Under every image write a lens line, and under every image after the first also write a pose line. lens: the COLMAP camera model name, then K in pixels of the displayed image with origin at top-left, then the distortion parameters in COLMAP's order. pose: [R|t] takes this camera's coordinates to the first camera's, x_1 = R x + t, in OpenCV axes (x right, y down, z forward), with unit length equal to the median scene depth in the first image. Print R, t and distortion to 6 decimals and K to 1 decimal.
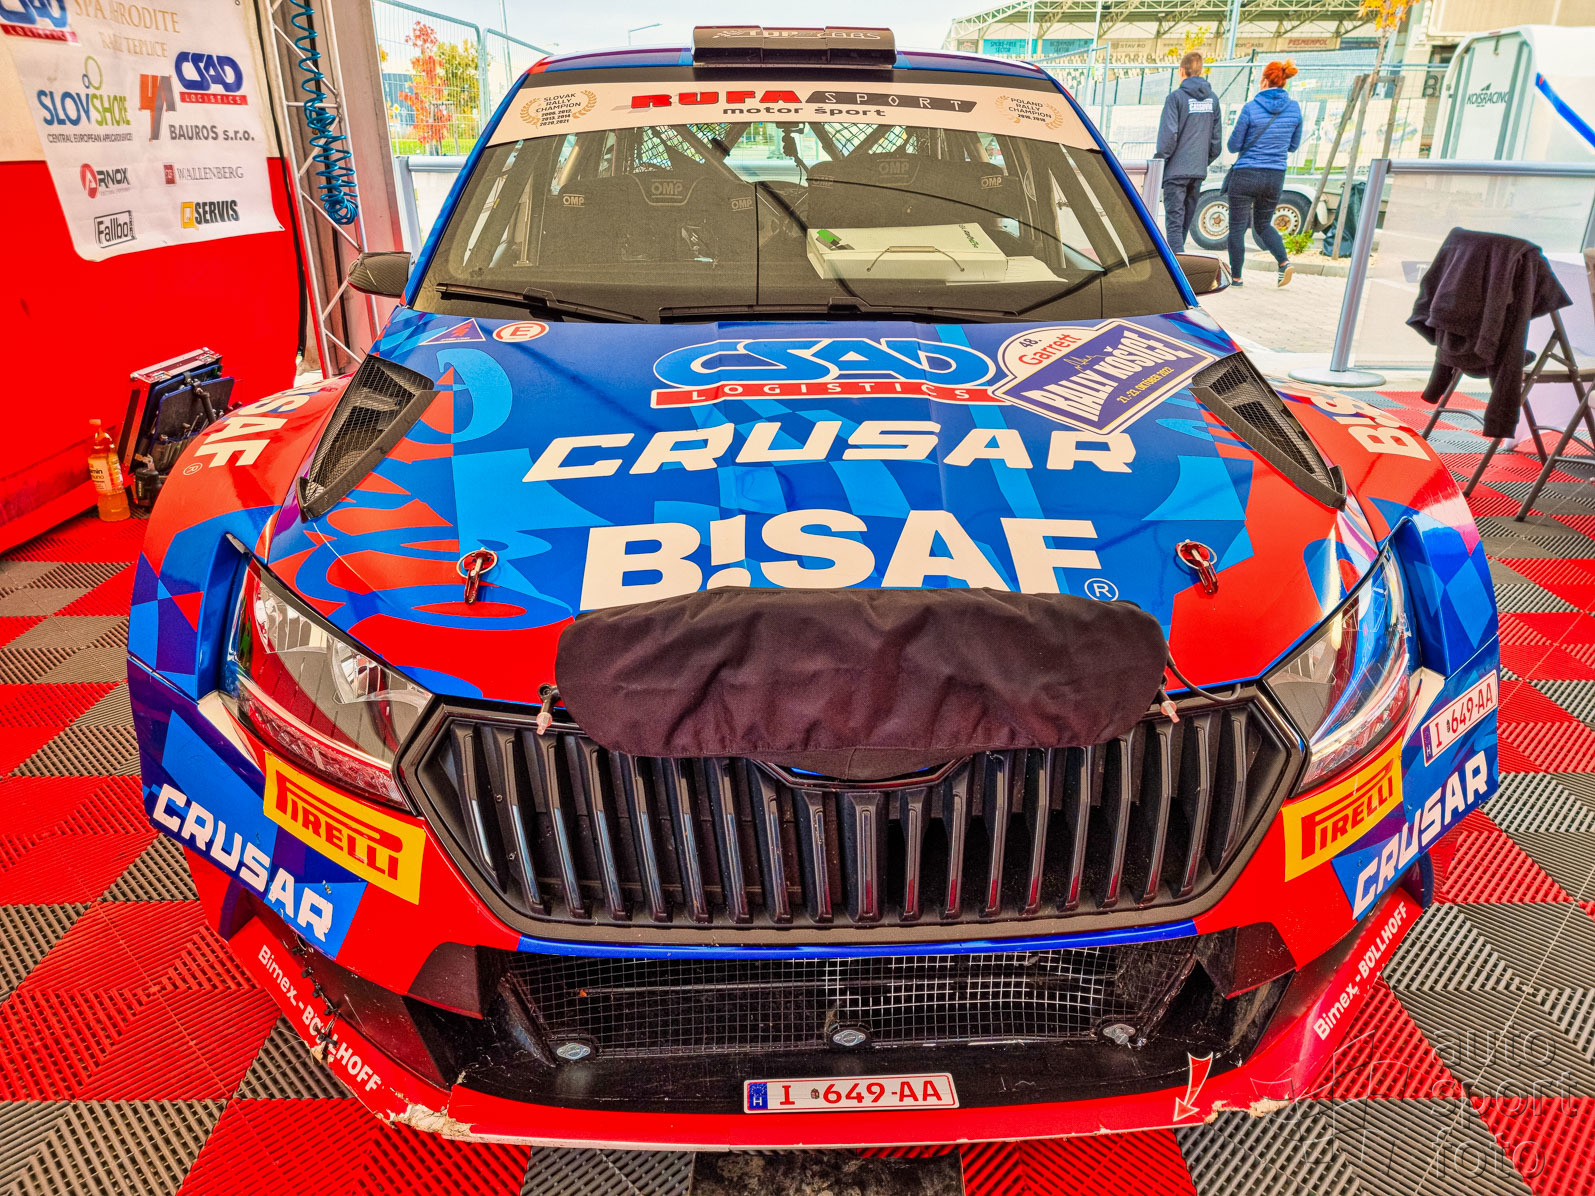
lens RADIAL K [[1105.7, 0, 806.2], [0, 1105.7, 605.7], [0, 0, 1]] dist [0.100561, -0.085540]
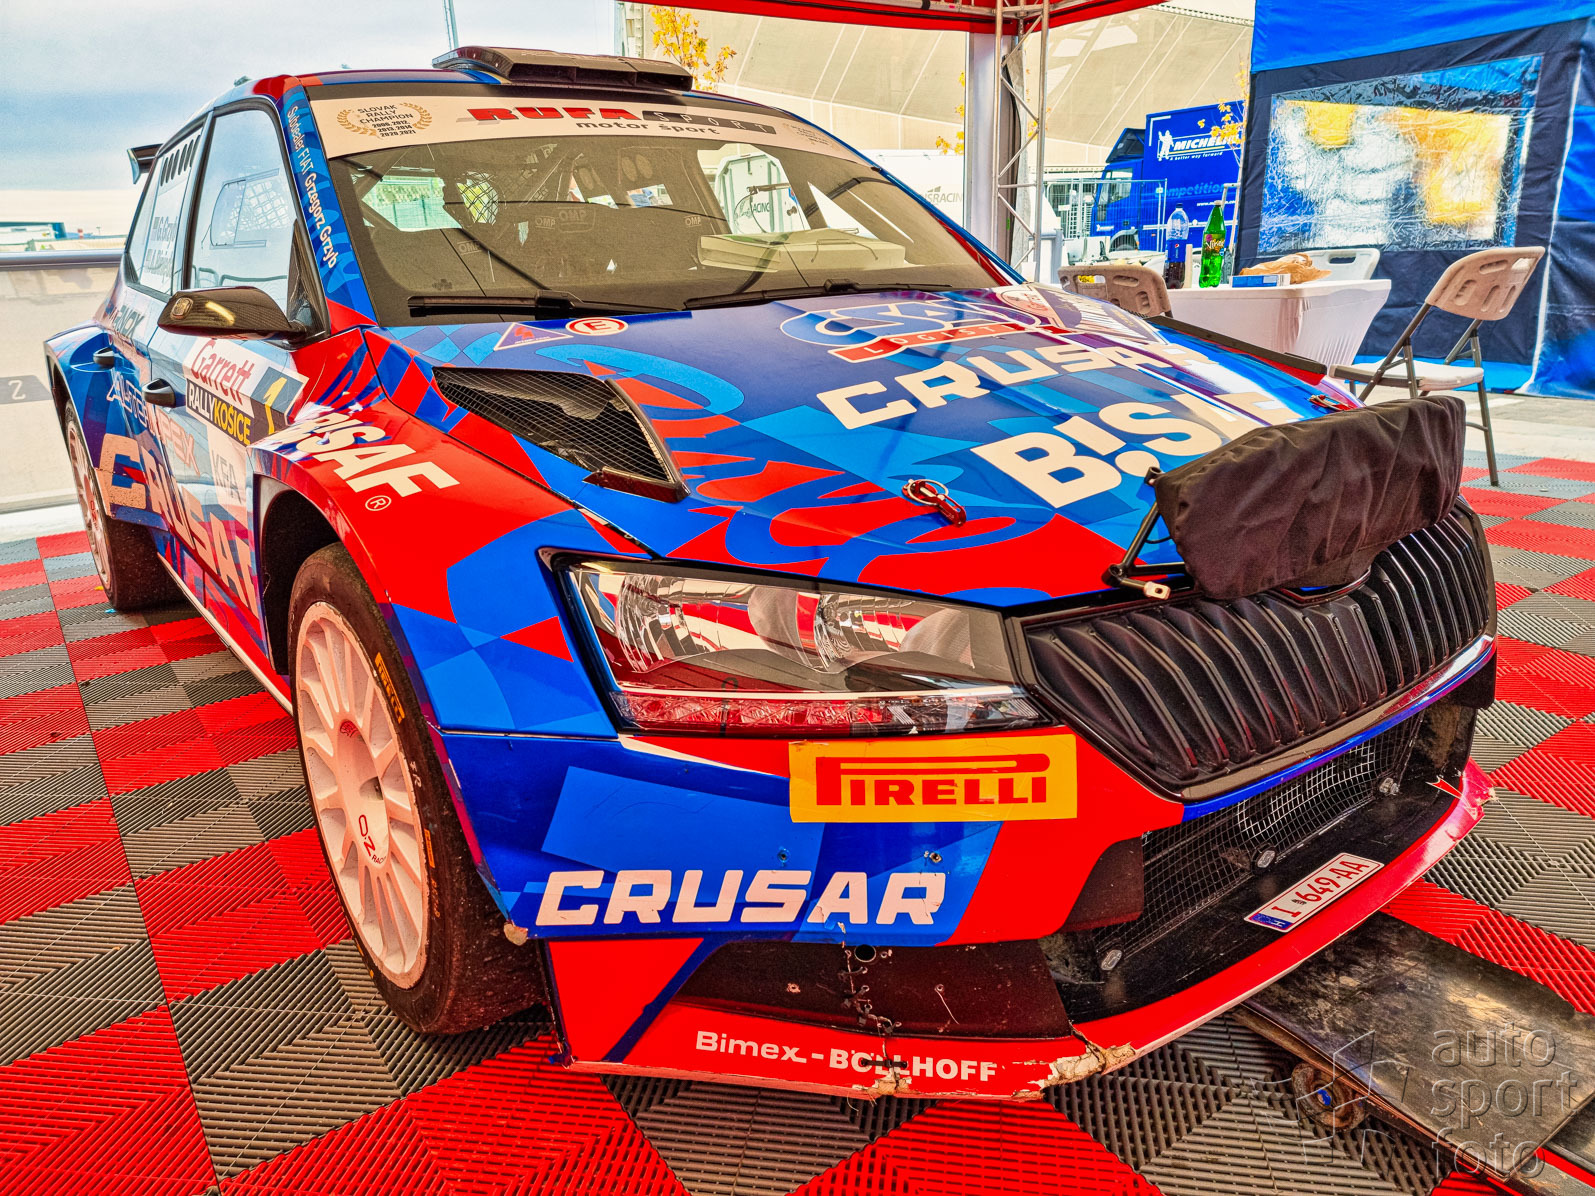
lens RADIAL K [[1105.7, 0, 806.2], [0, 1105.7, 605.7], [0, 0, 1]] dist [0.100561, -0.085540]
pose [[0.810112, -0.208765, 0.547846, -0.933829], [0.262211, 0.964801, -0.020086, 0.049280], [-0.524370, 0.159924, 0.836338, 0.281526]]
